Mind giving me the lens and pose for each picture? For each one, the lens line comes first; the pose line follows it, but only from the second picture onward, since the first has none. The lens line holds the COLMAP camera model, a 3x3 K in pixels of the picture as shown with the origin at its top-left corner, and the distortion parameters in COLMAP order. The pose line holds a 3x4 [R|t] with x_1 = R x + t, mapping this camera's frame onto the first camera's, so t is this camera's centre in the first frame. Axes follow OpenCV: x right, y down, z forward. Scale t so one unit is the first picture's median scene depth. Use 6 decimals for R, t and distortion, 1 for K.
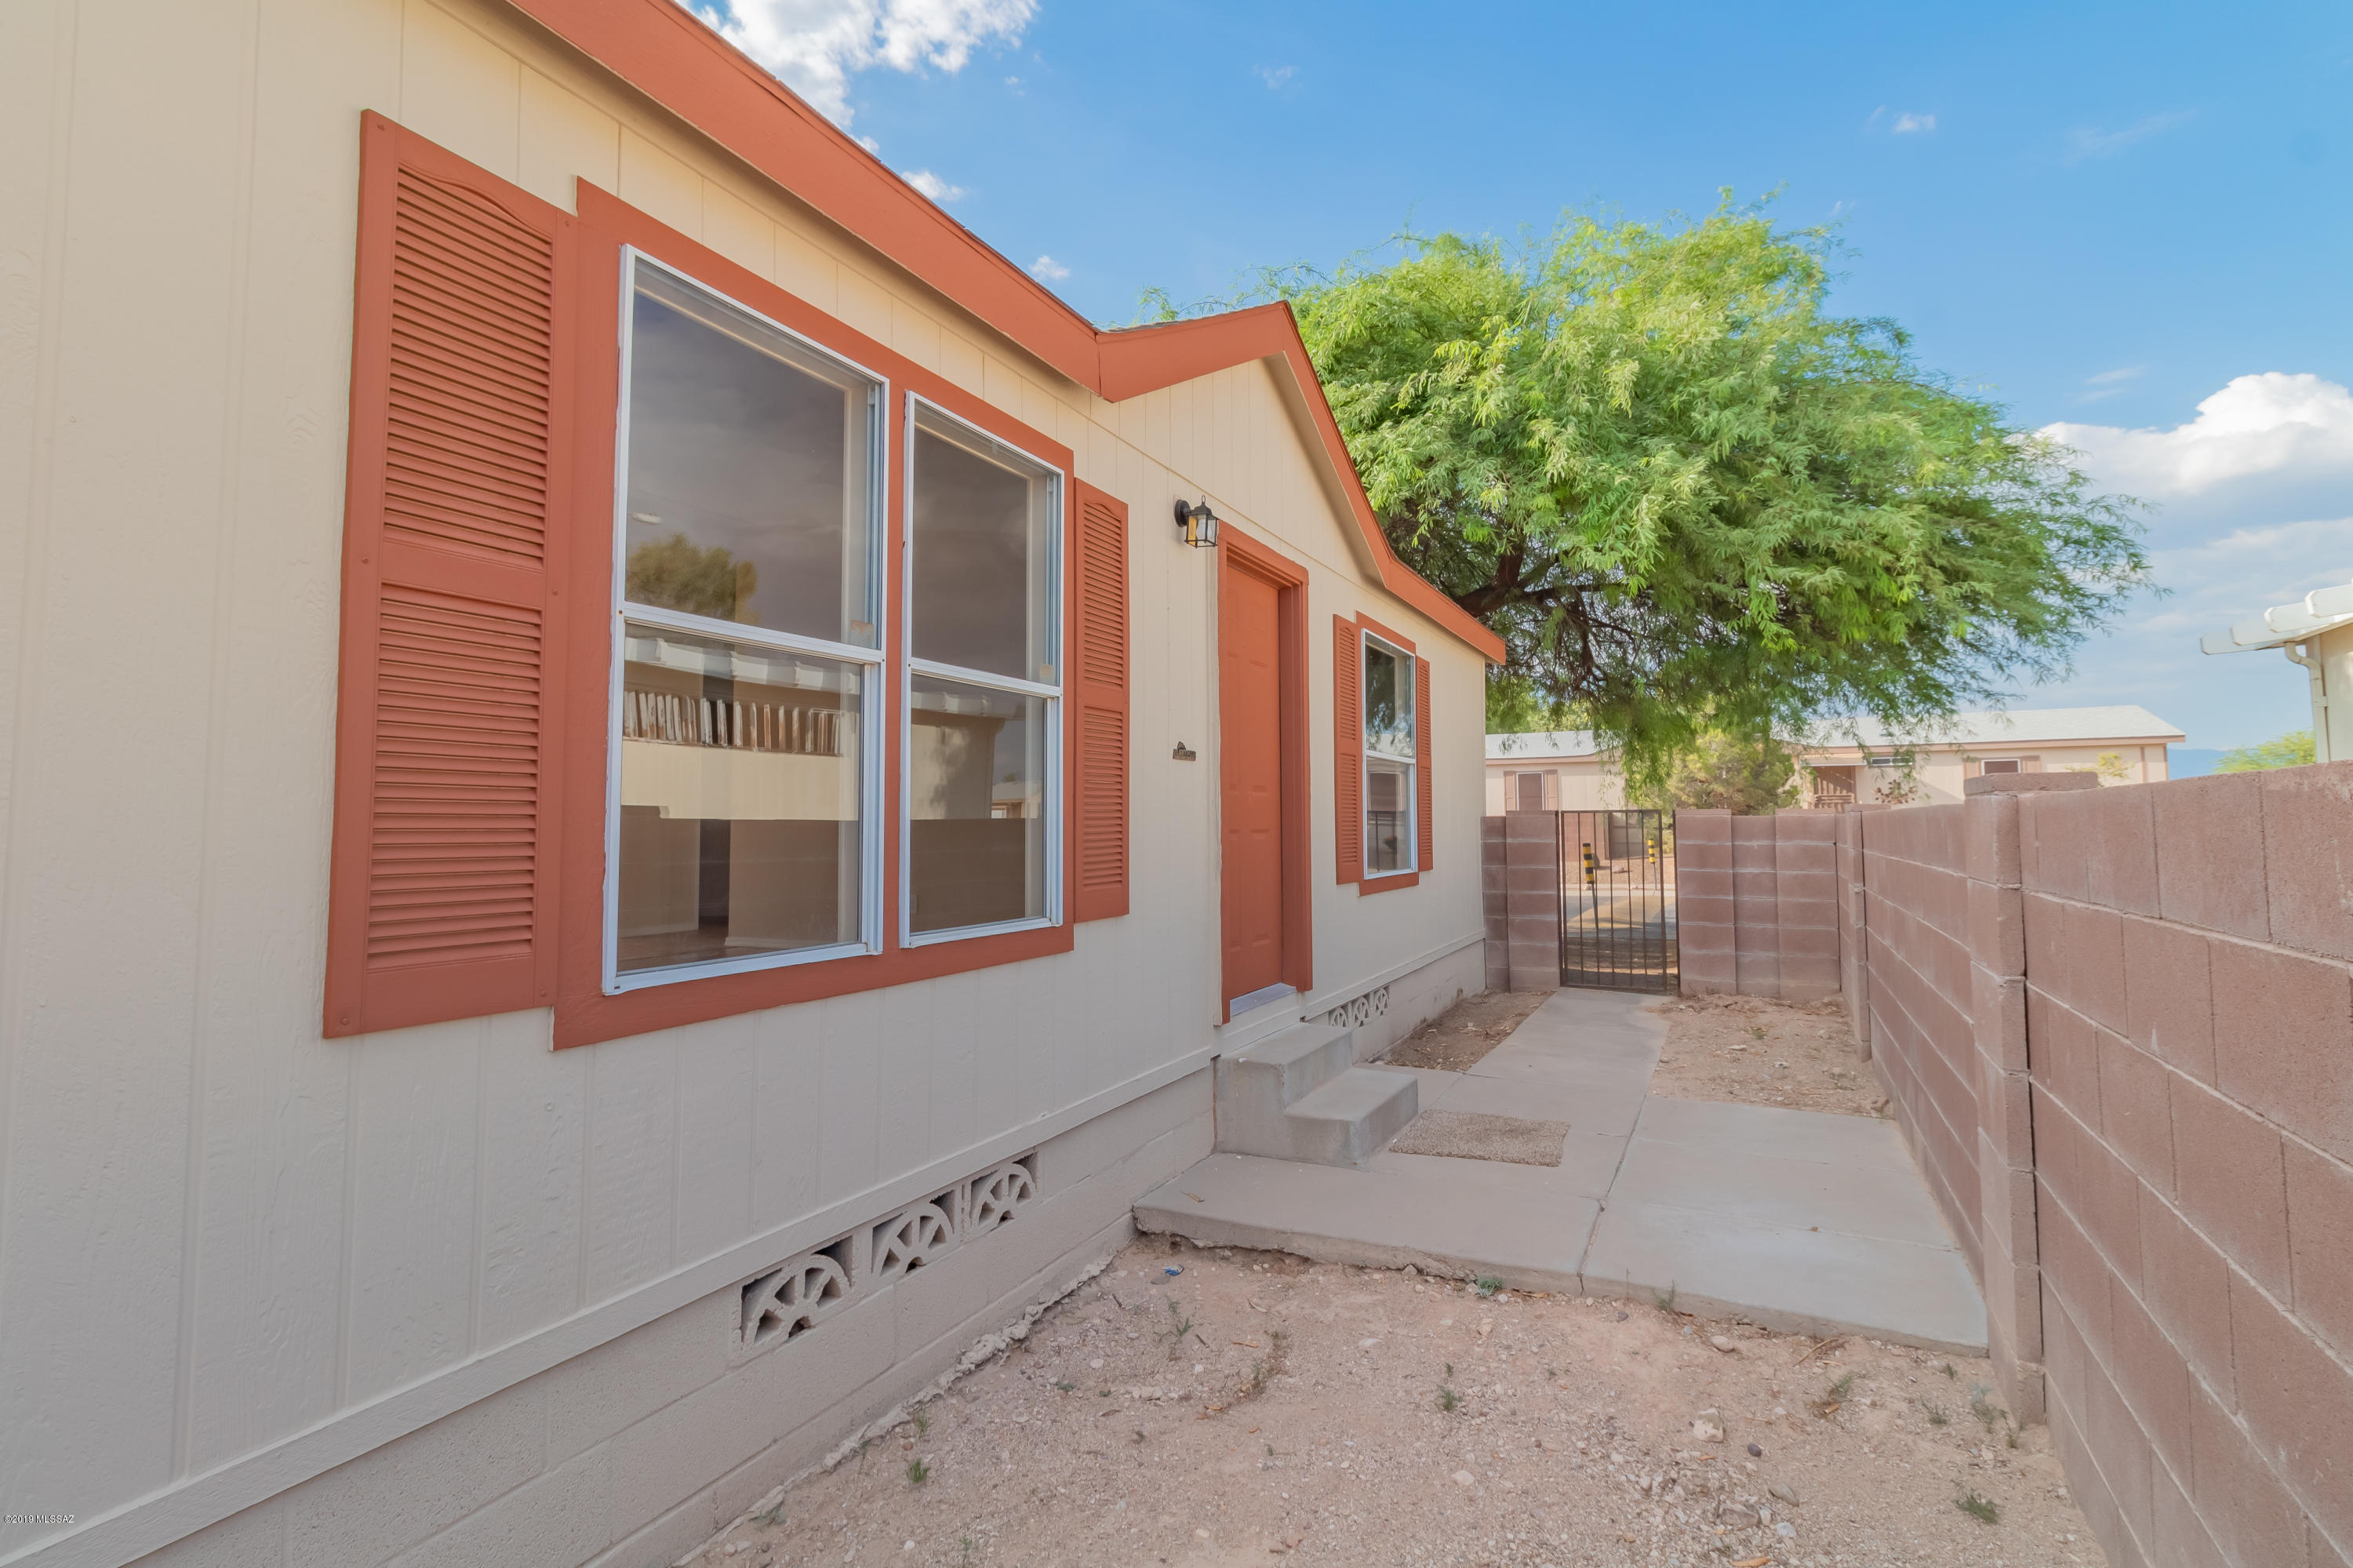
lens RADIAL K [[1119.2, 0, 1179.4], [0, 1119.2, 710.2], [0, 0, 1]] dist [-0.008928, -0.000685]
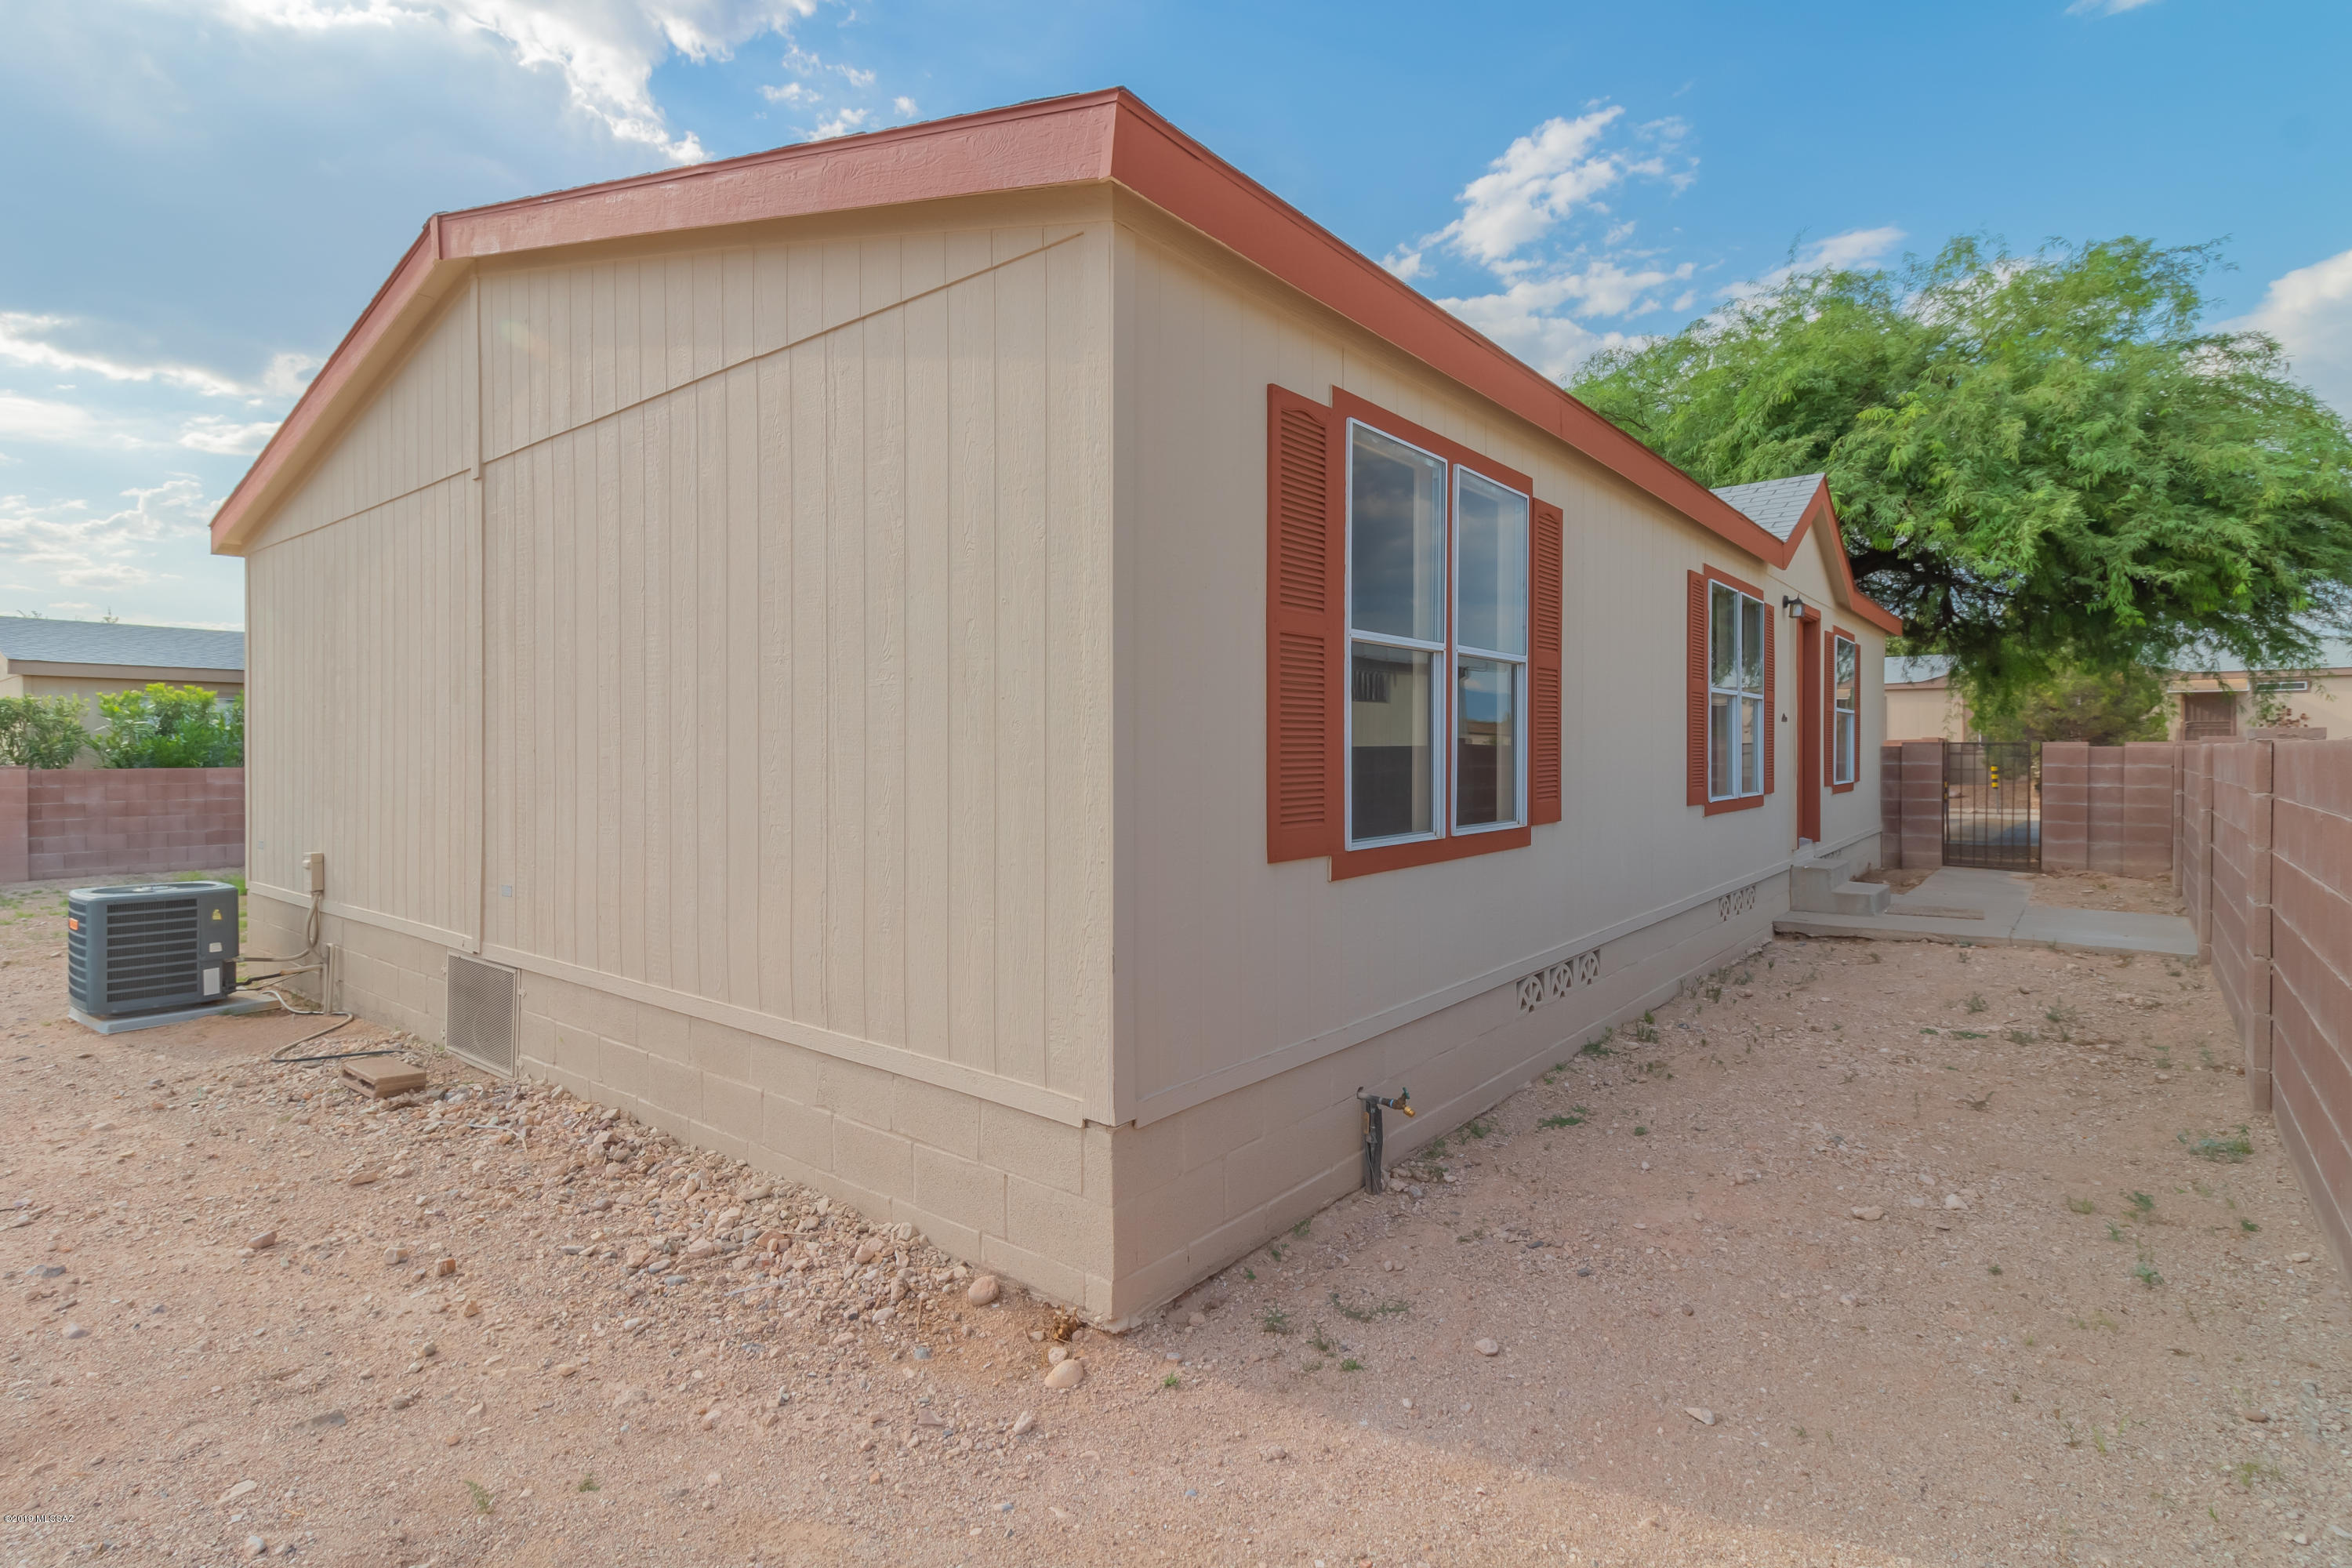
lens RADIAL K [[1094.9, 0, 1183.2], [0, 1094.9, 746.8], [0, 0, 1]] dist [-0.000122, -0.000598]
pose [[0.973168, -0.006938, -0.229991, -0.290471], [0.028431, 0.995511, 0.090270, -0.060068], [0.228332, -0.094387, 0.968997, -0.581258]]
